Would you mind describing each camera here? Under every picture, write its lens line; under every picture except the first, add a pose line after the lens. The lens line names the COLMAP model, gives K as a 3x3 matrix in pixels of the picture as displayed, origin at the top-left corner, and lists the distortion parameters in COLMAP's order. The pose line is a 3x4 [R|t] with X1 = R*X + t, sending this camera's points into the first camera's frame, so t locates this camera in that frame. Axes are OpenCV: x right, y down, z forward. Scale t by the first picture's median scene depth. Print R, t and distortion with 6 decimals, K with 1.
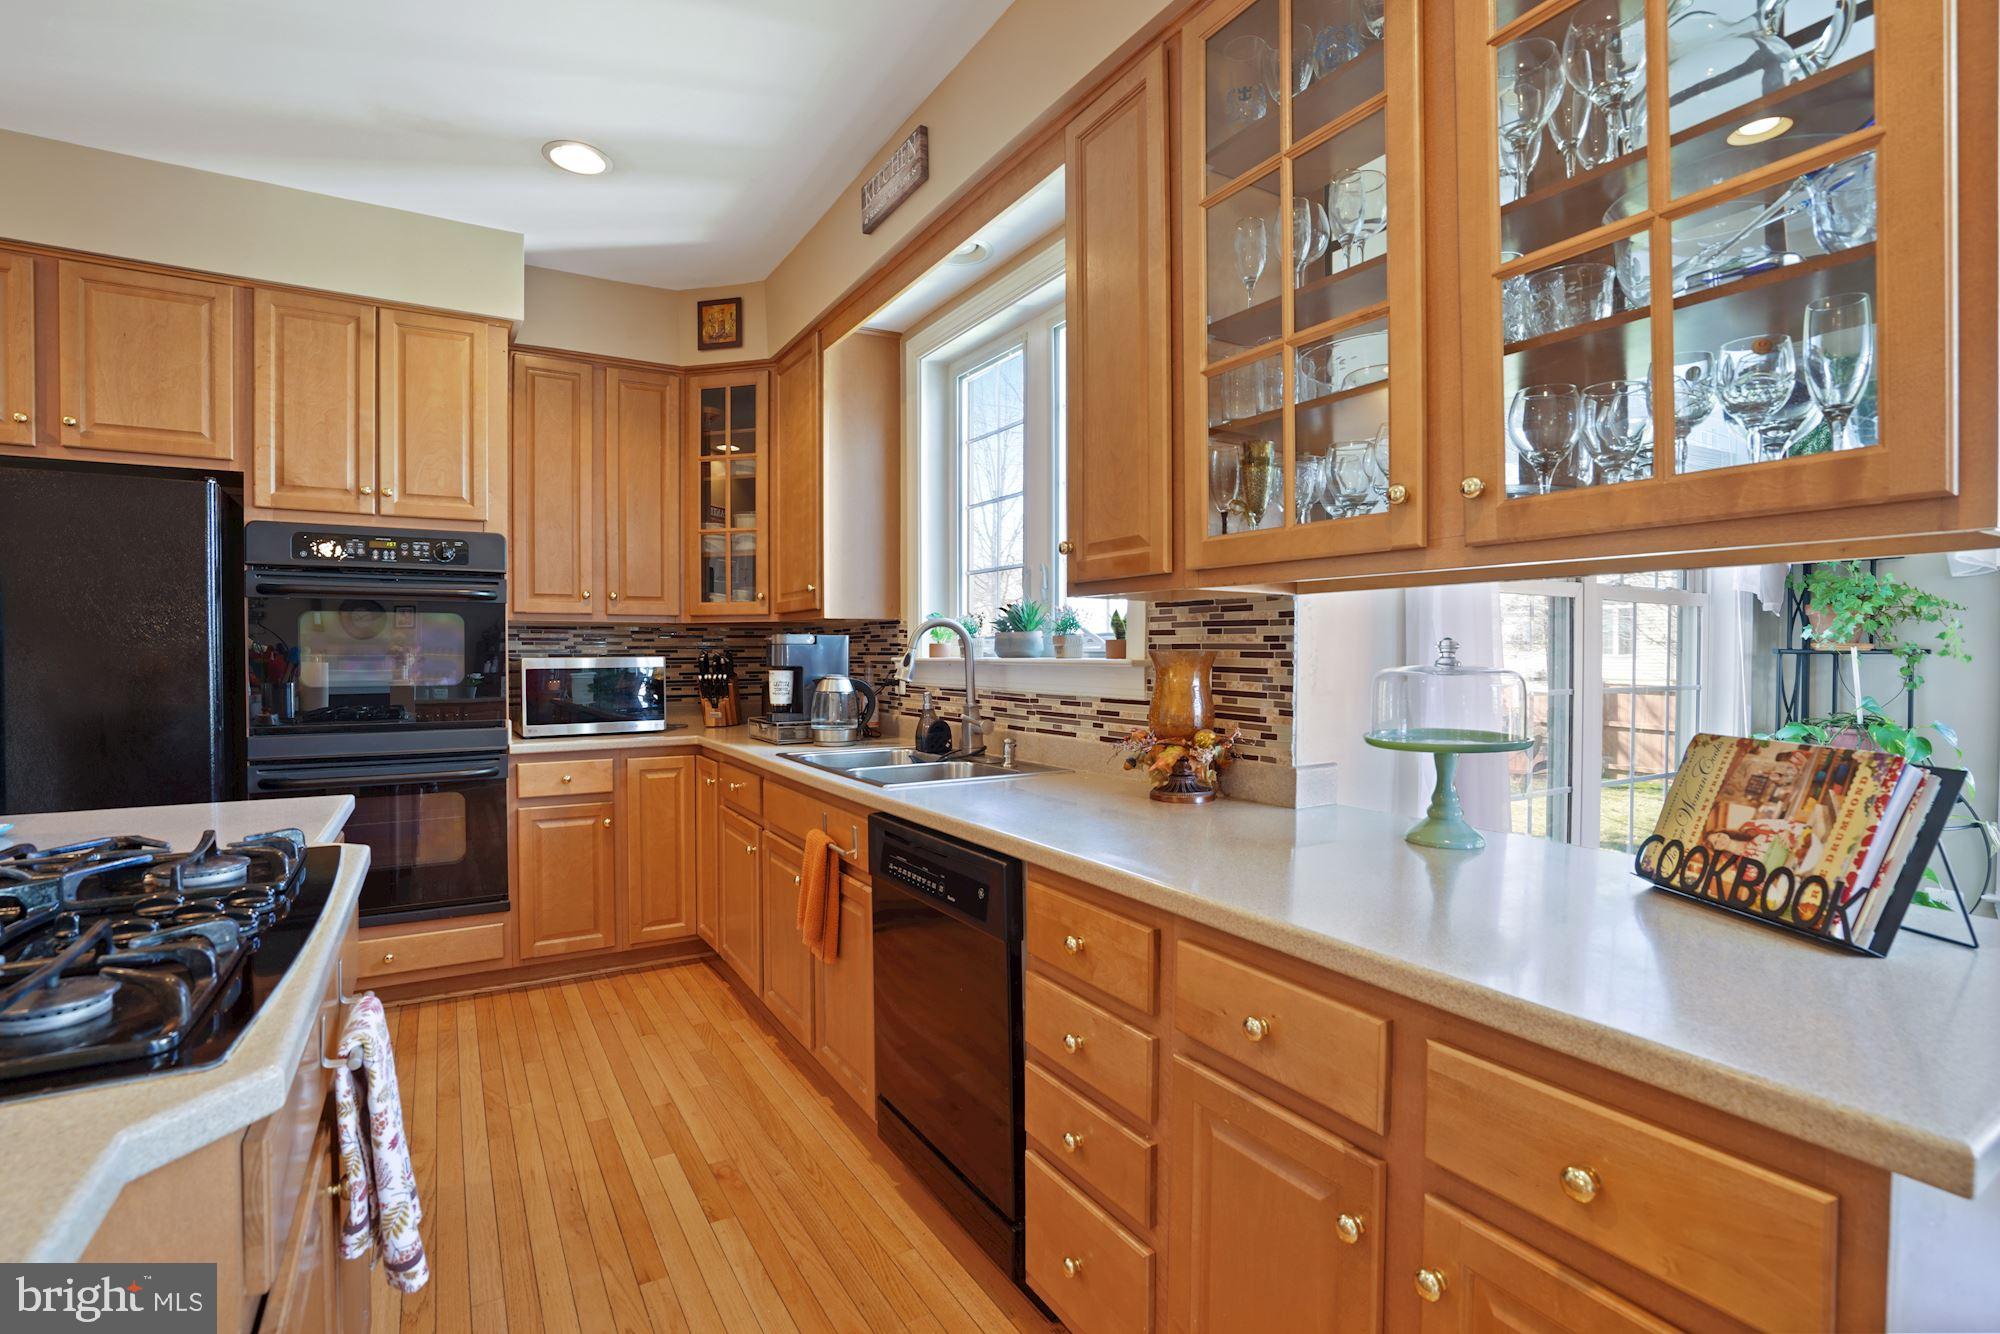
lens RADIAL K [[926.8, 0, 1000.0], [0, 926.8, 667.0], [0, 0, 1]] dist [-0.067091, 0.027791]
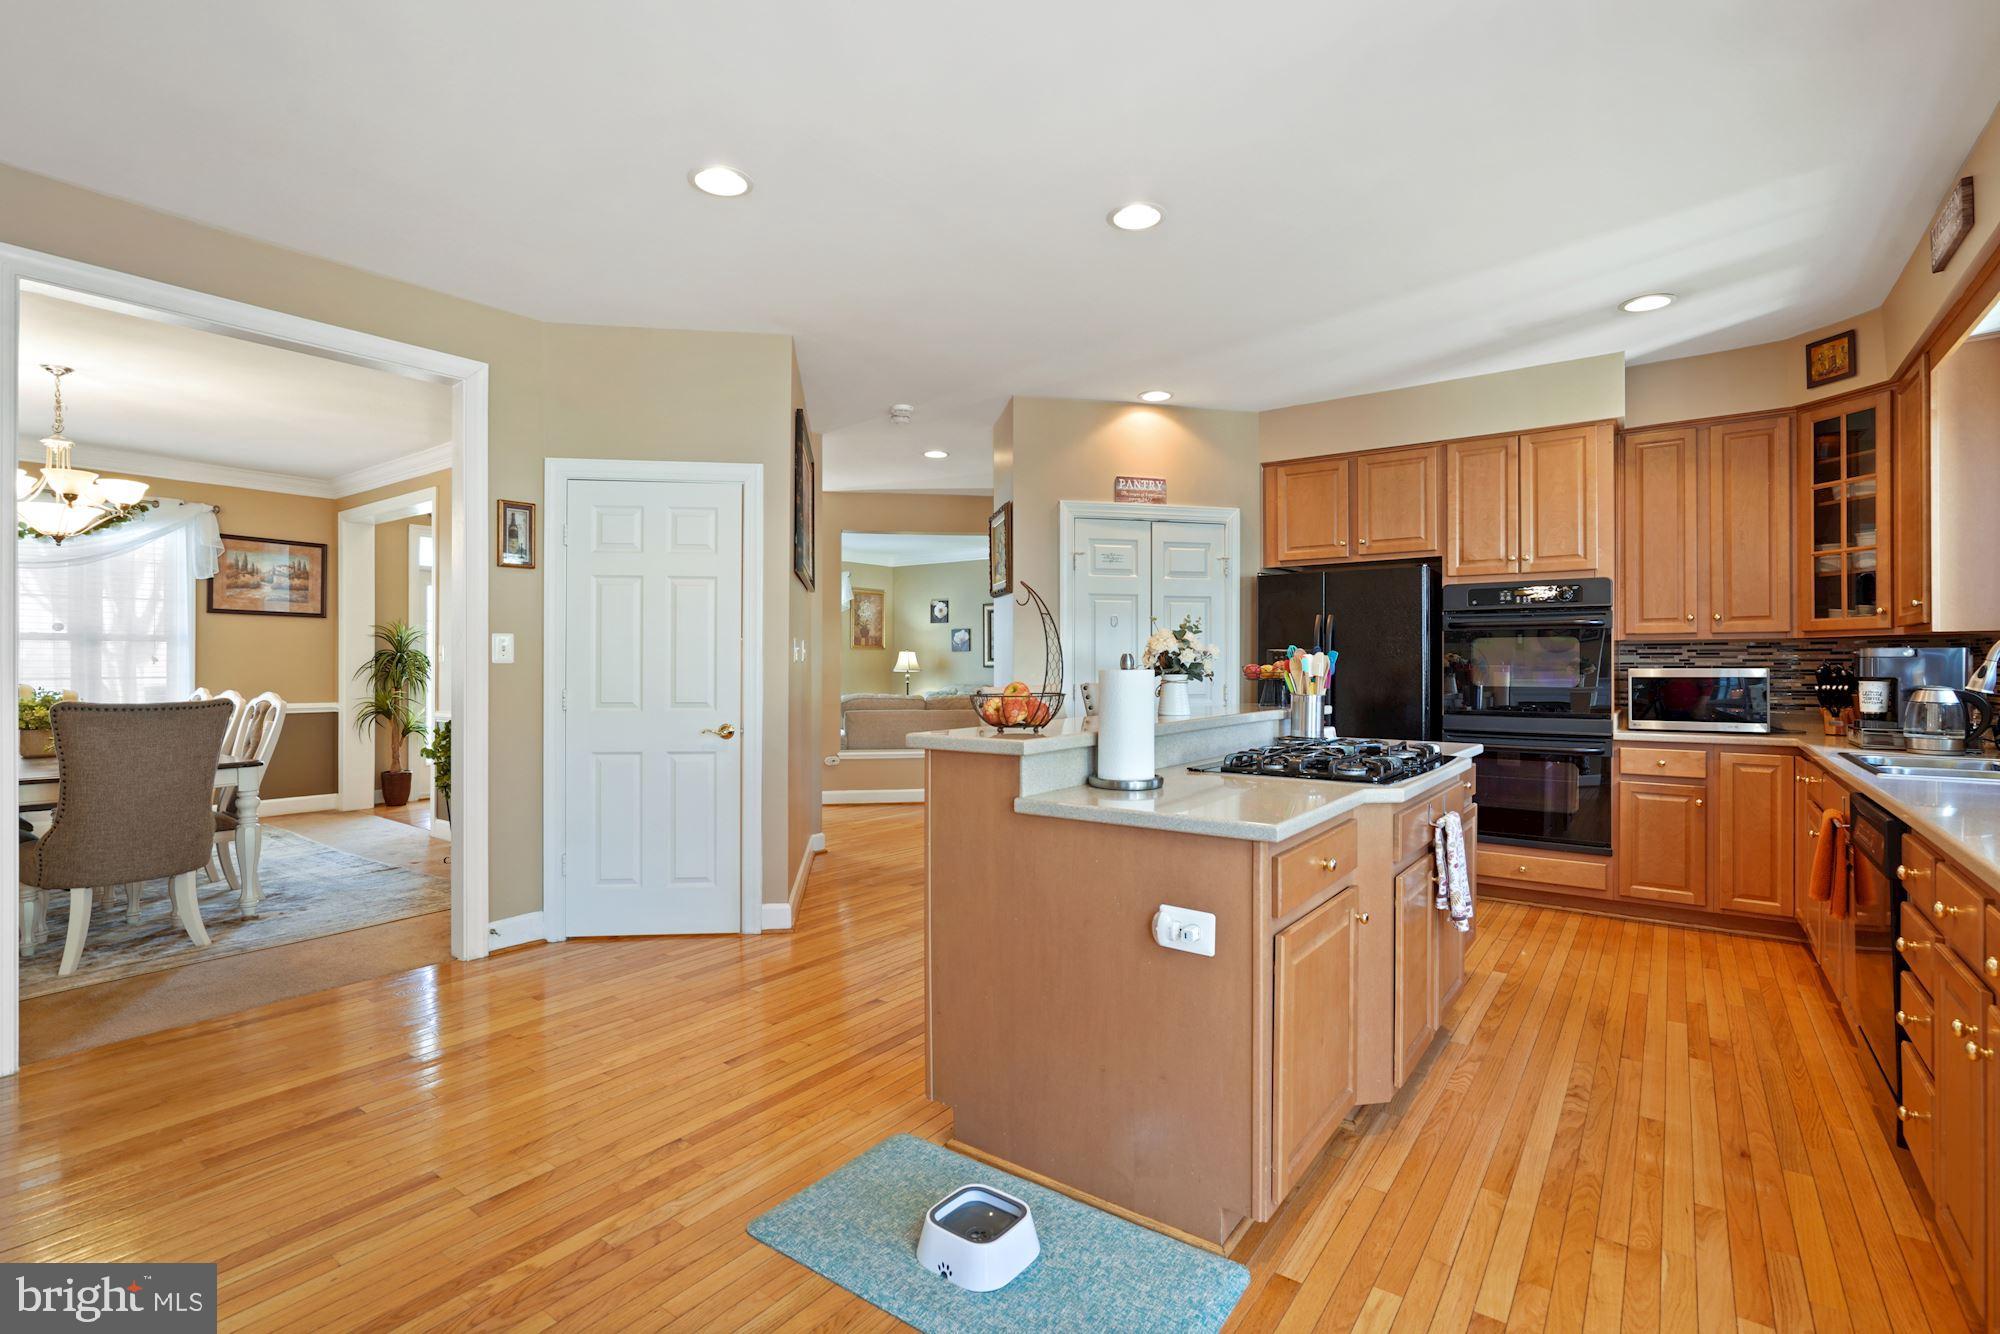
lens RADIAL K [[919.7, 0, 1000.0], [0, 919.7, 667.0], [0, 0, 1]] dist [-0.002289, 0.006774]
pose [[0.376620, 0.001611, -0.926366, 0.380095], [-0.014480, 0.999887, -0.004149, 0.006567], [0.926255, 0.014977, 0.376601, -0.356330]]
